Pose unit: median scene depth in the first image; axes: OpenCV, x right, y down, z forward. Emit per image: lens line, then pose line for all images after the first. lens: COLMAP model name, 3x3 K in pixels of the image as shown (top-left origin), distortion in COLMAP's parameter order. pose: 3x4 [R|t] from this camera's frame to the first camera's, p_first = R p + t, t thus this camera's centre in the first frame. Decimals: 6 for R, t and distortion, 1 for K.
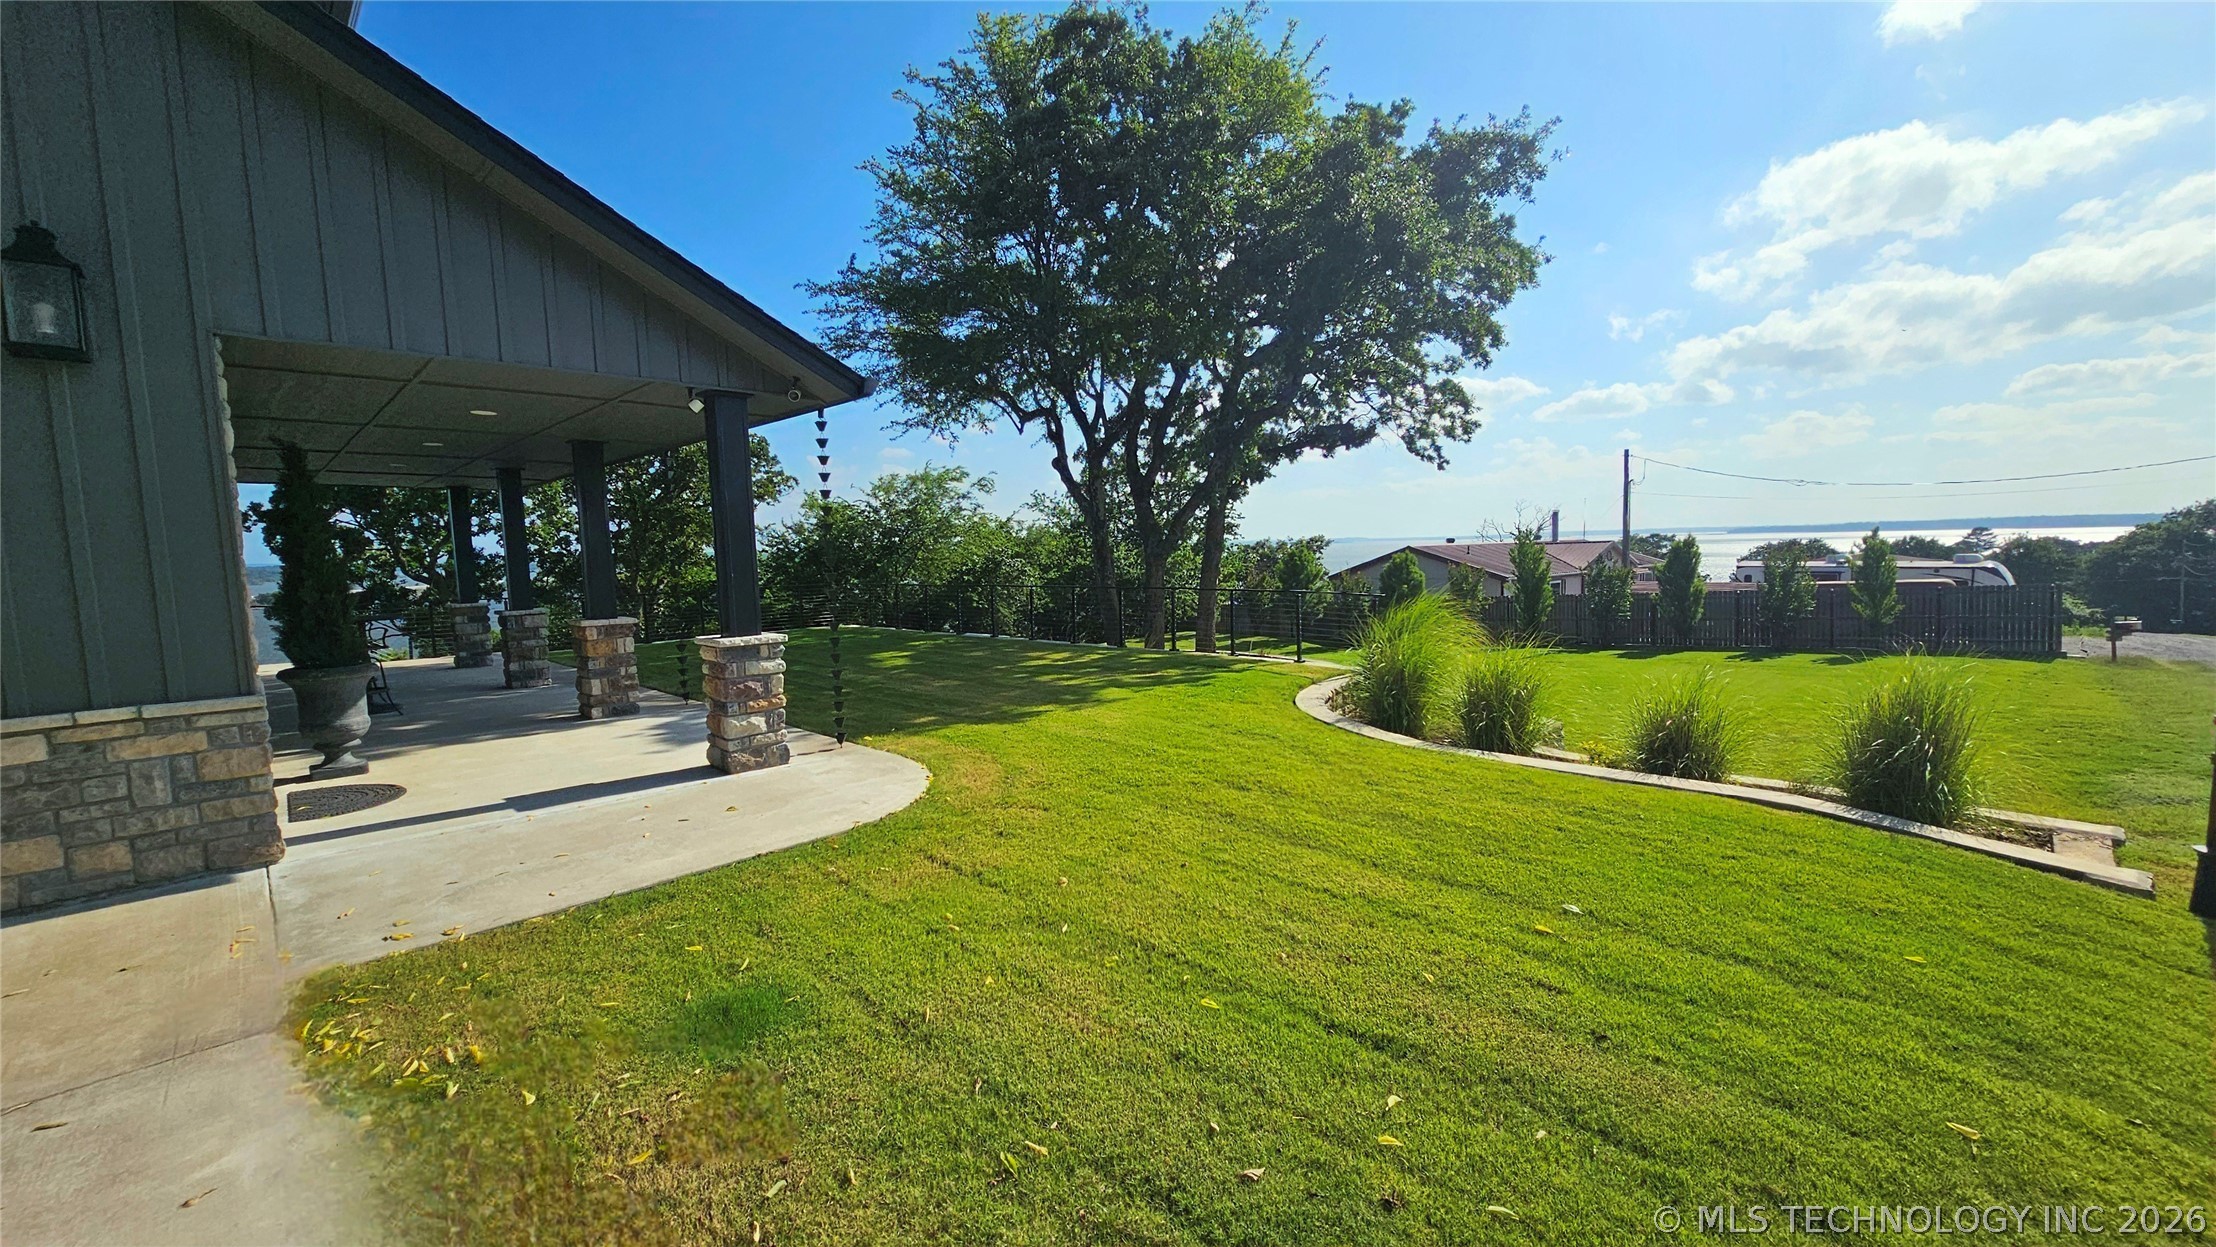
lens RADIAL K [[900.7, 0, 1117.9], [0, 900.7, 626.9], [0, 0, 1]] dist [-0.009551, 0.000040]
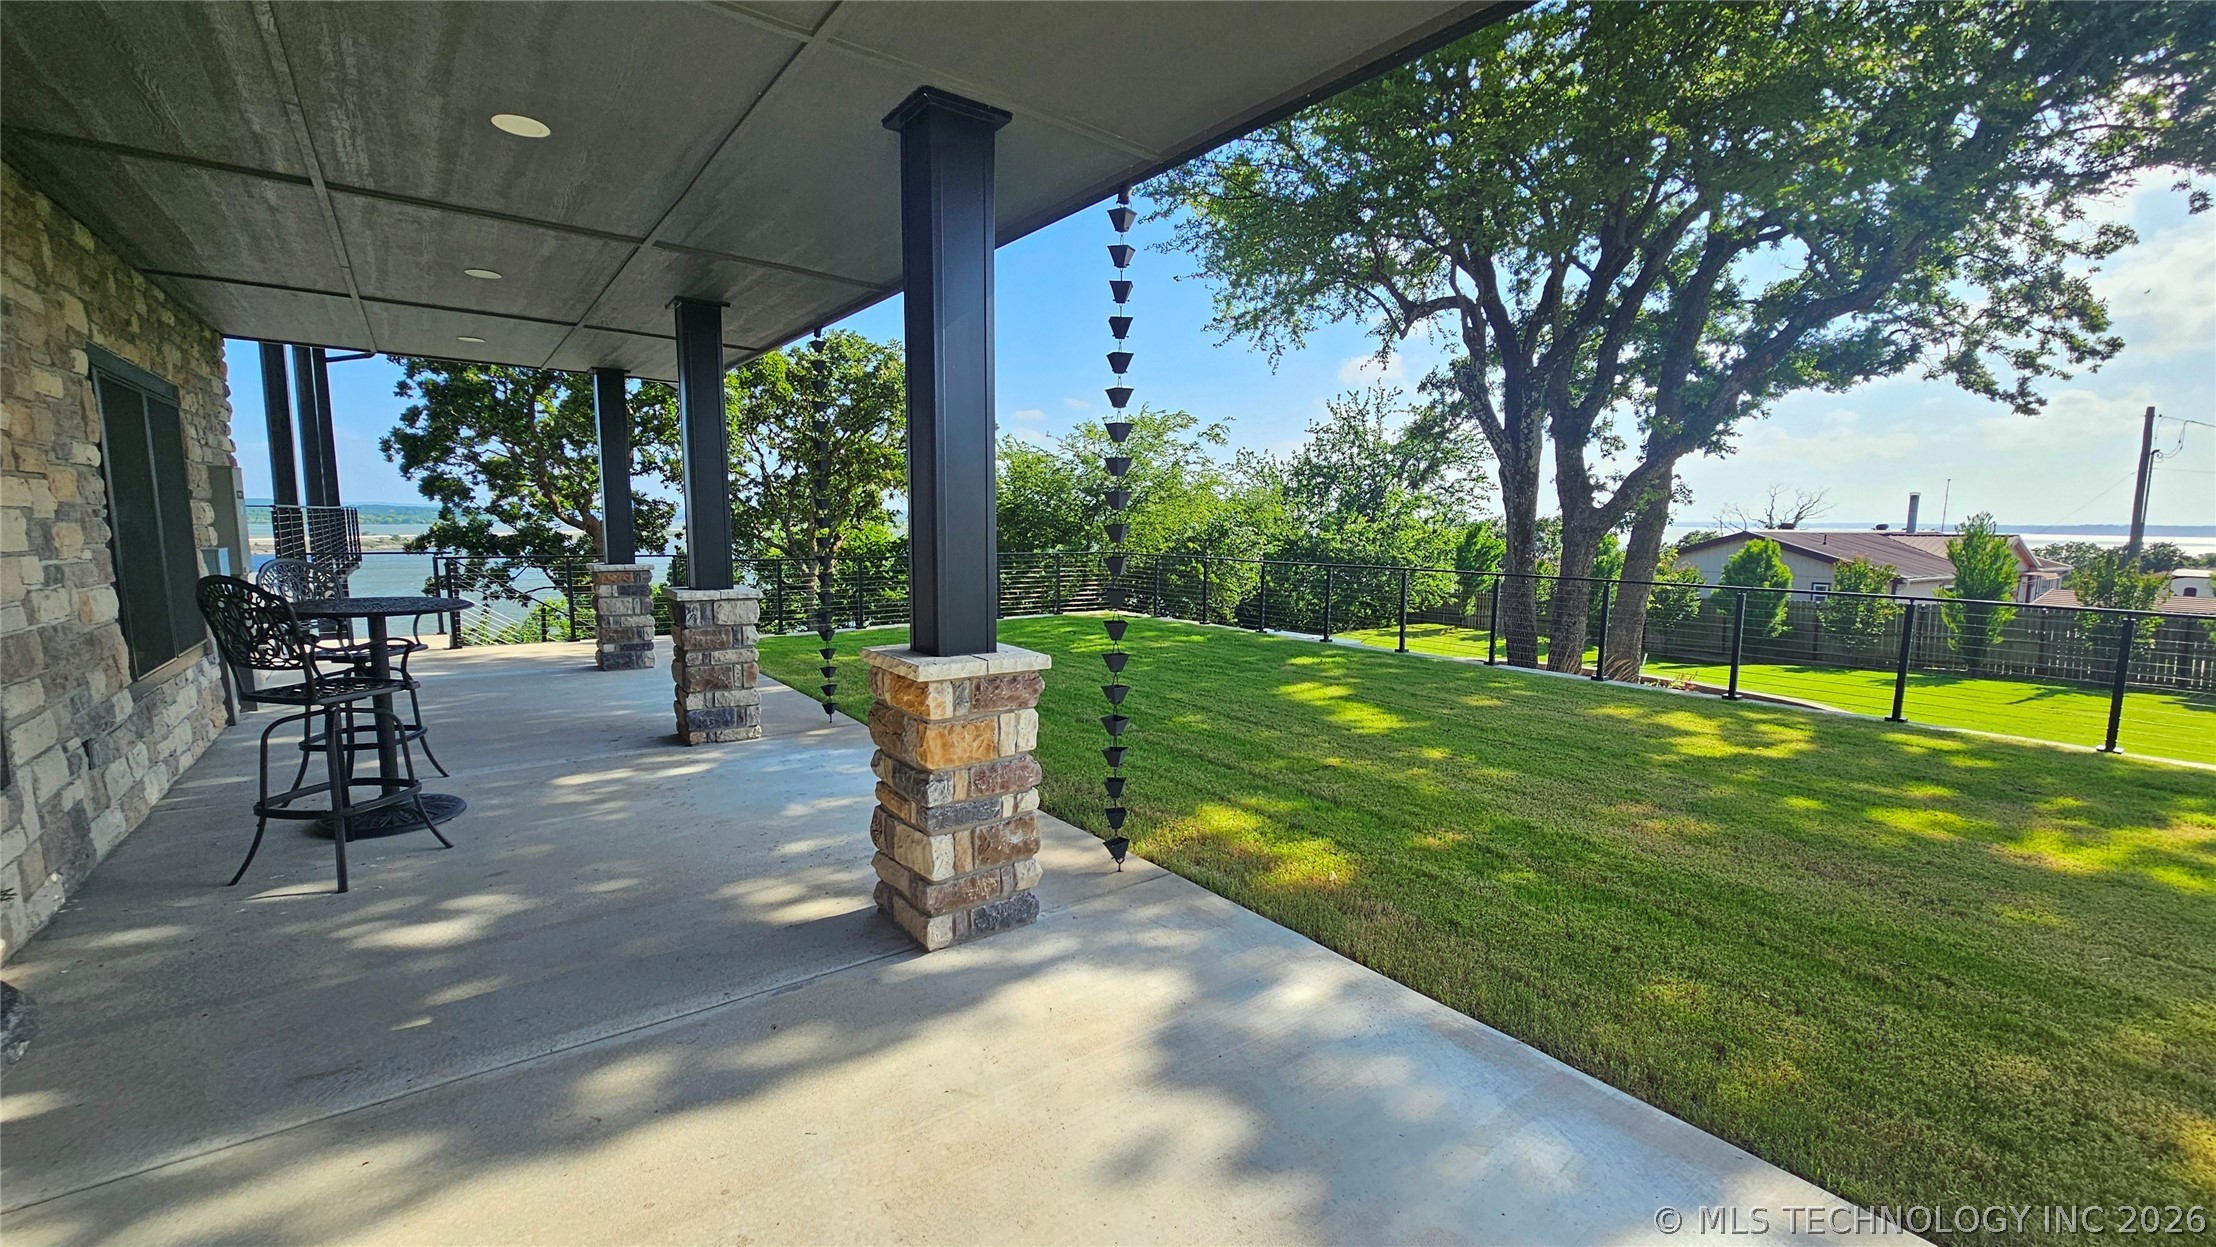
lens RADIAL K [[900.7, 0, 1102.9], [0, 900.7, 630.3], [0, 0, 1]] dist [-0.009551, 0.000040]
pose [[0.988575, 0.055641, -0.140085, -0.181623], [-0.050488, 0.997920, 0.040078, -0.013129], [0.142024, -0.032548, 0.989328, 0.256747]]
